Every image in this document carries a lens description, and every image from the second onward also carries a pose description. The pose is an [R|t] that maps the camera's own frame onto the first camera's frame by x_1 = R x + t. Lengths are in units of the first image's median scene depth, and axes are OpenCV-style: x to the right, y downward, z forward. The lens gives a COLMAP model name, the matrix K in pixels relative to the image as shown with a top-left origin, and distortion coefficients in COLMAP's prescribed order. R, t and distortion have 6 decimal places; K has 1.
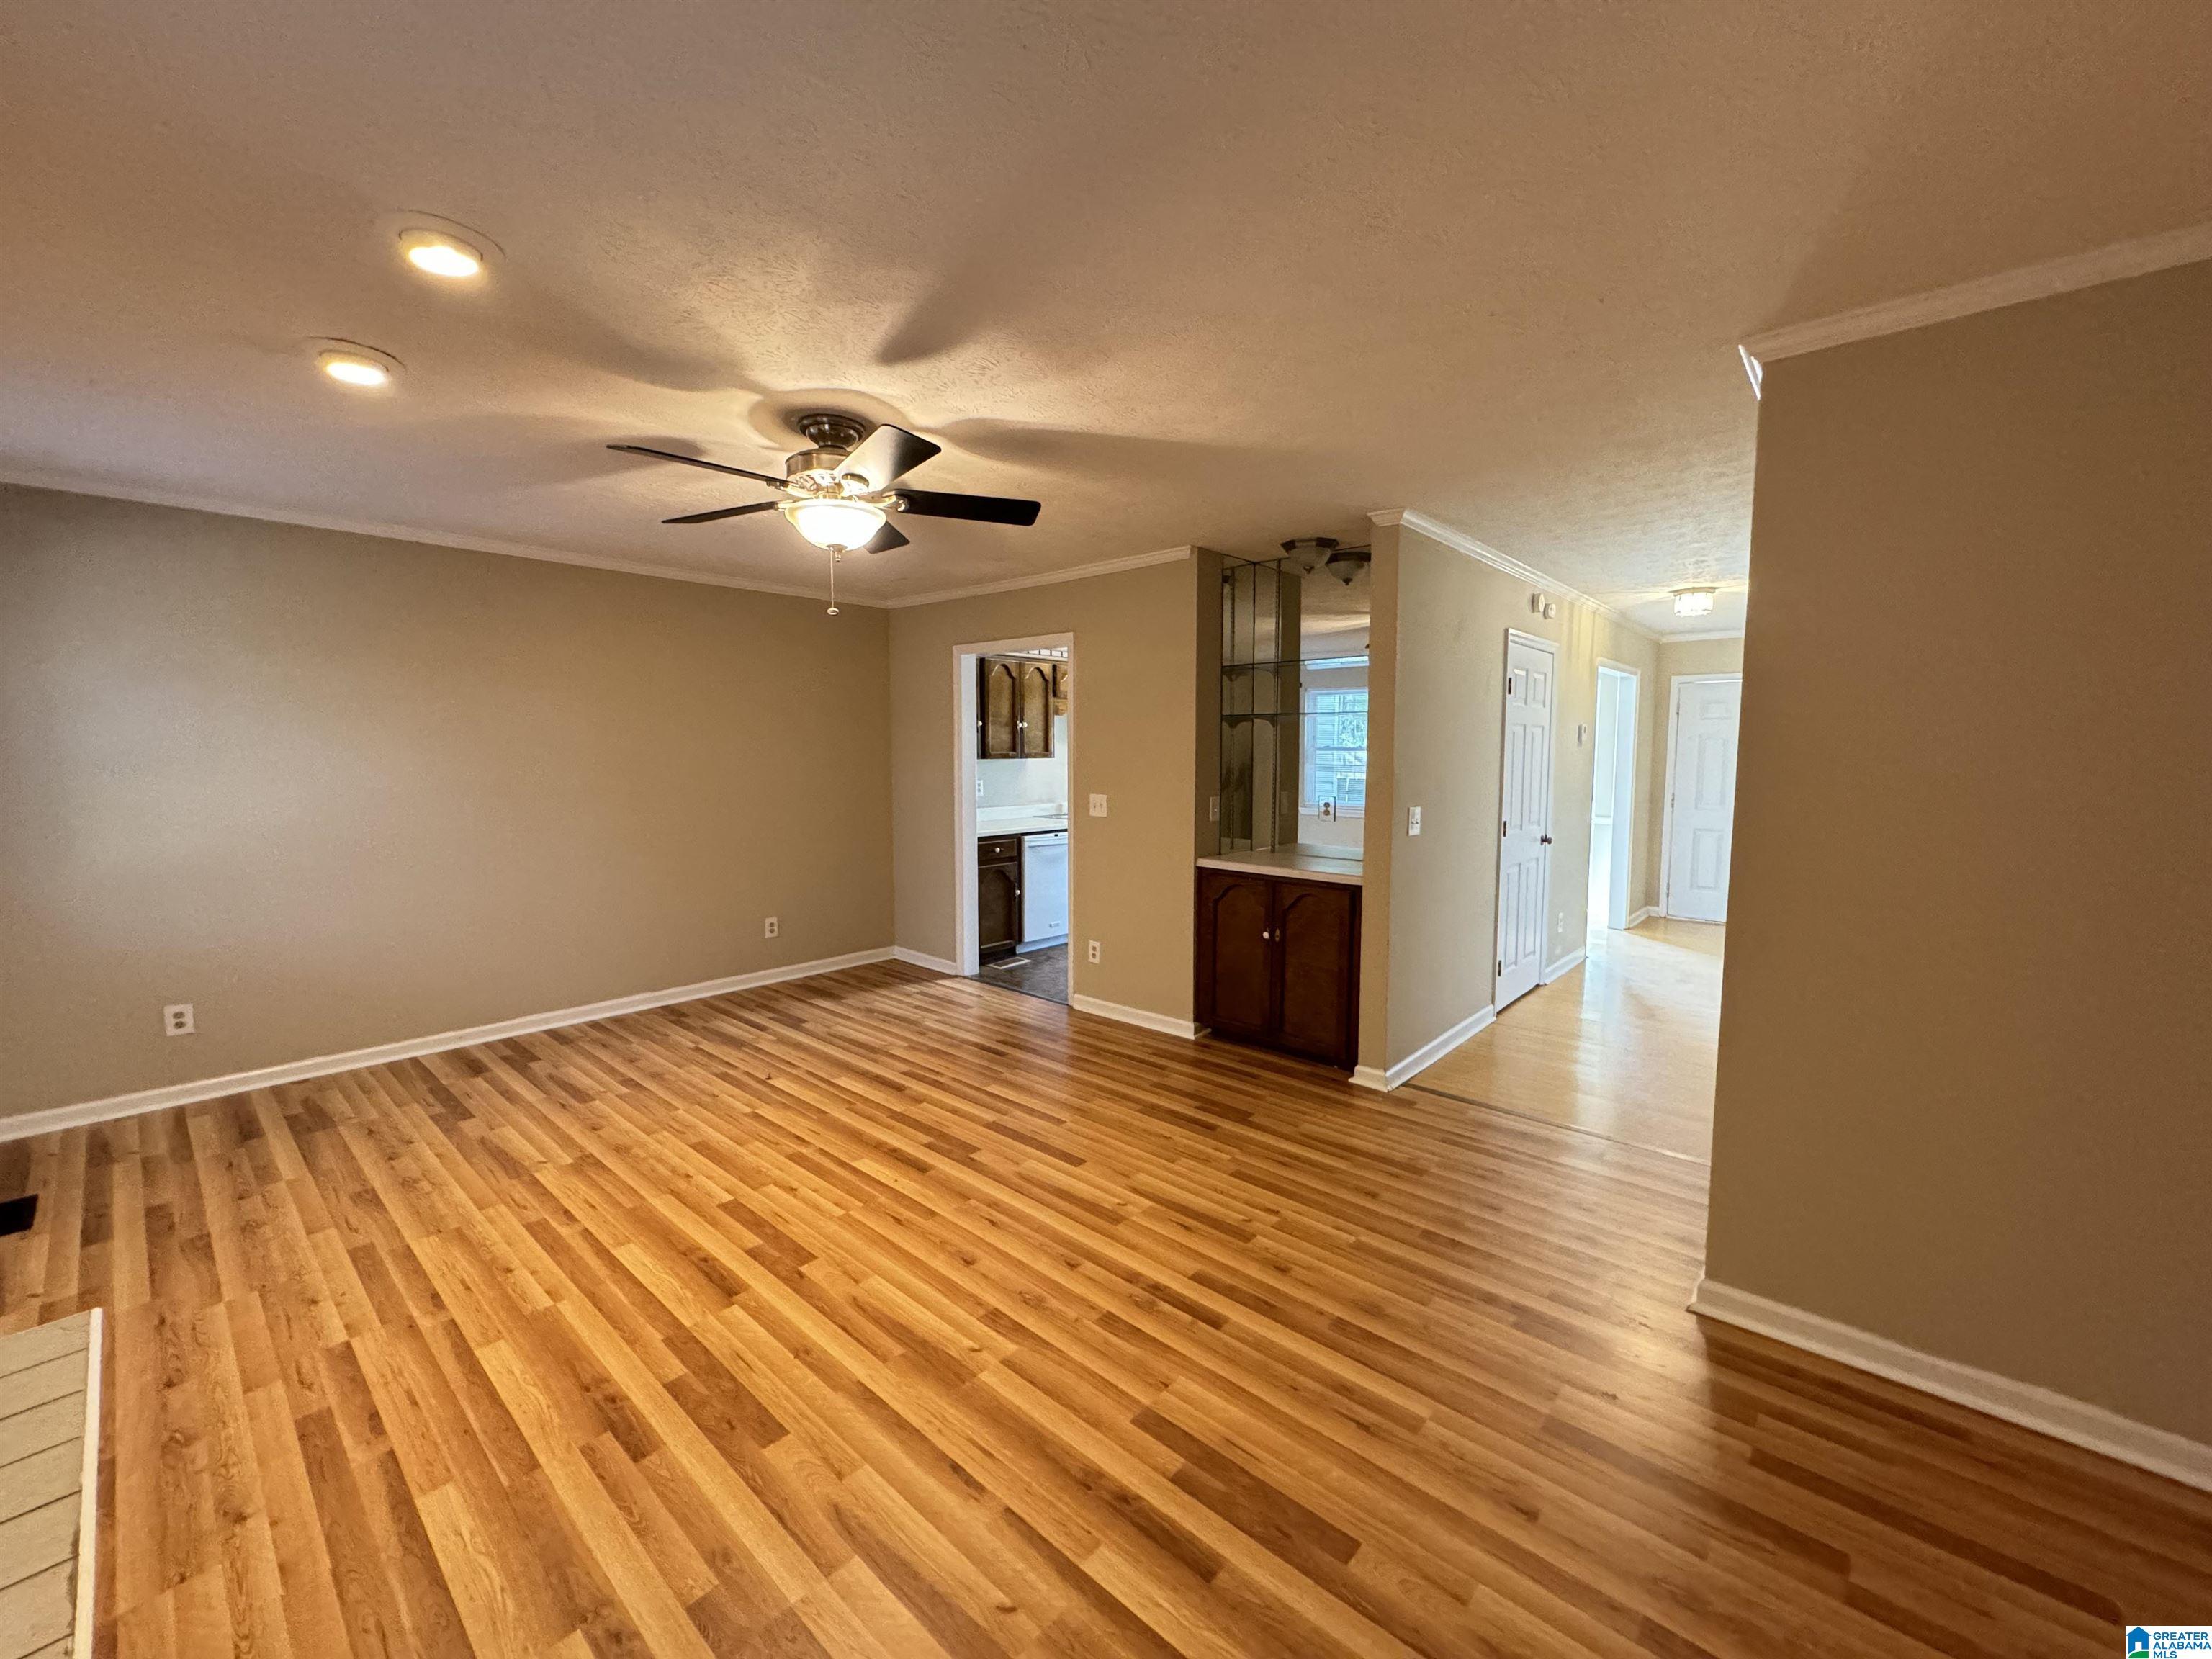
lens RADIAL K [[881.3, 0, 1105.2], [0, 881.3, 824.1], [0, 0, 1]] dist [-0.006025, 0.000457]
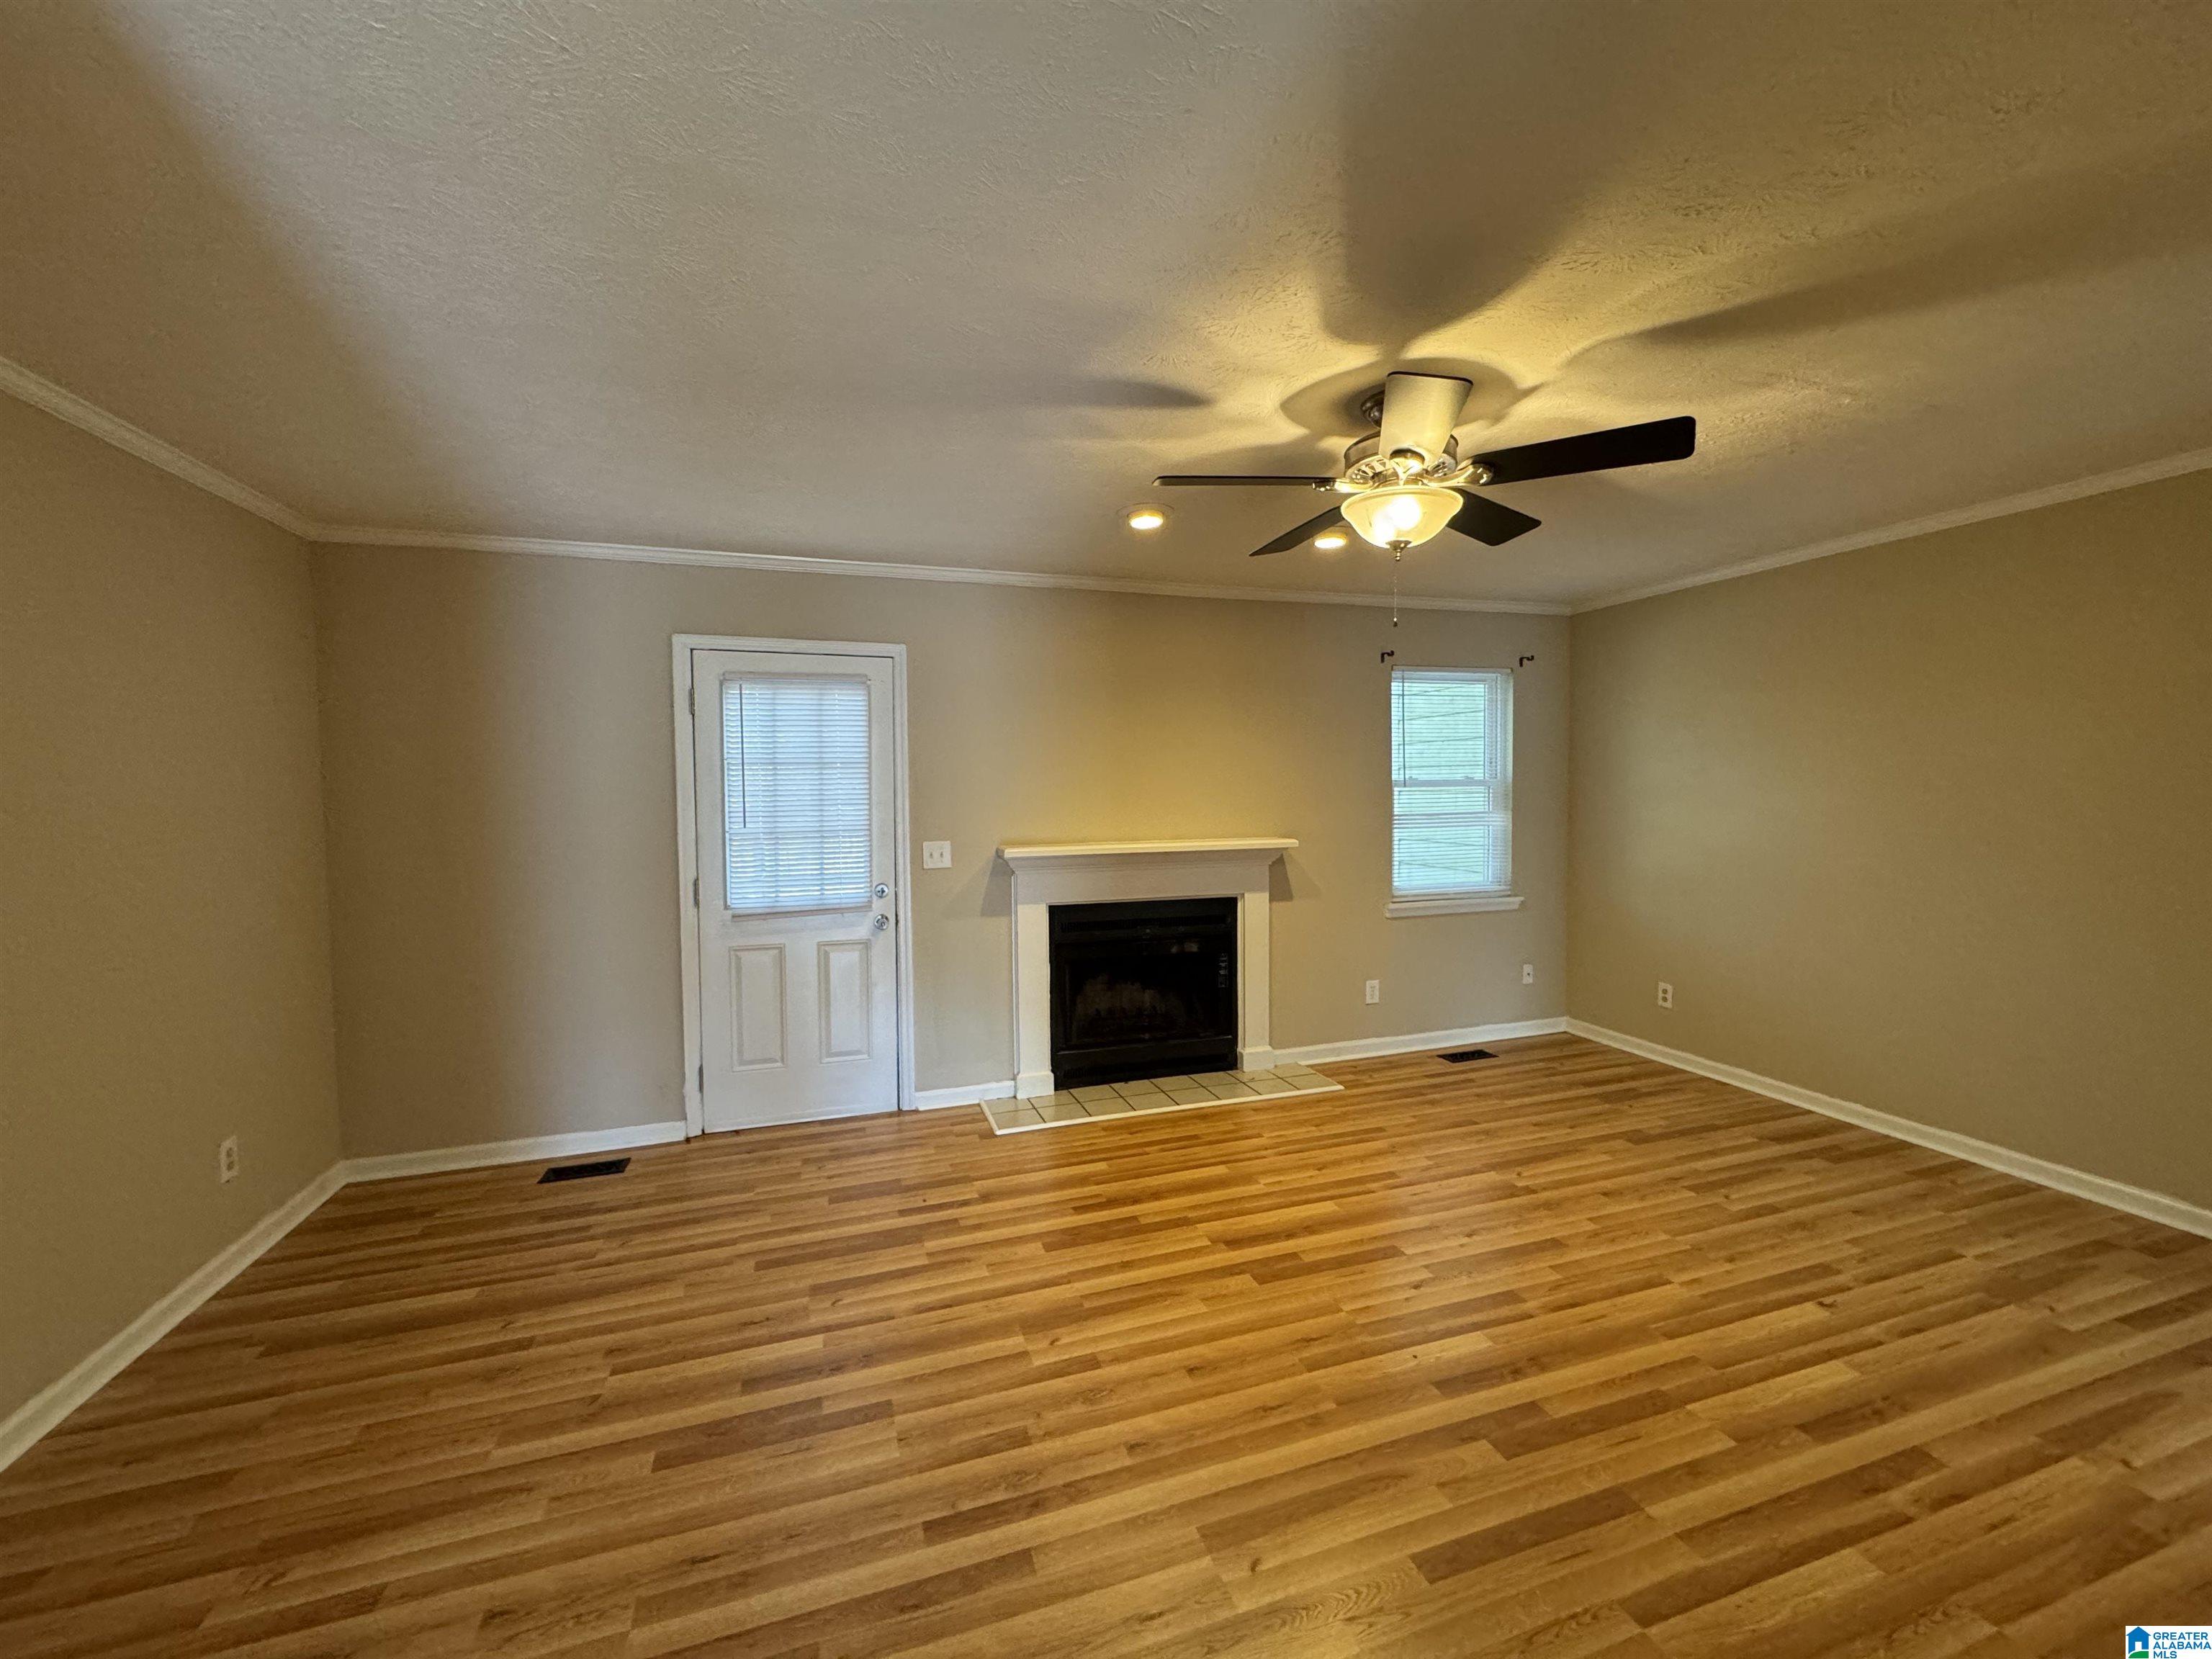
lens RADIAL K [[881.3, 0, 1104.8], [0, 881.3, 825.0], [0, 0, 1]] dist [-0.006025, 0.000457]
pose [[-0.504162, 0.045087, -0.862431, 0.274983], [-0.057588, 0.994658, 0.085665, -0.052711], [0.861687, 0.092854, -0.498873, 0.569685]]
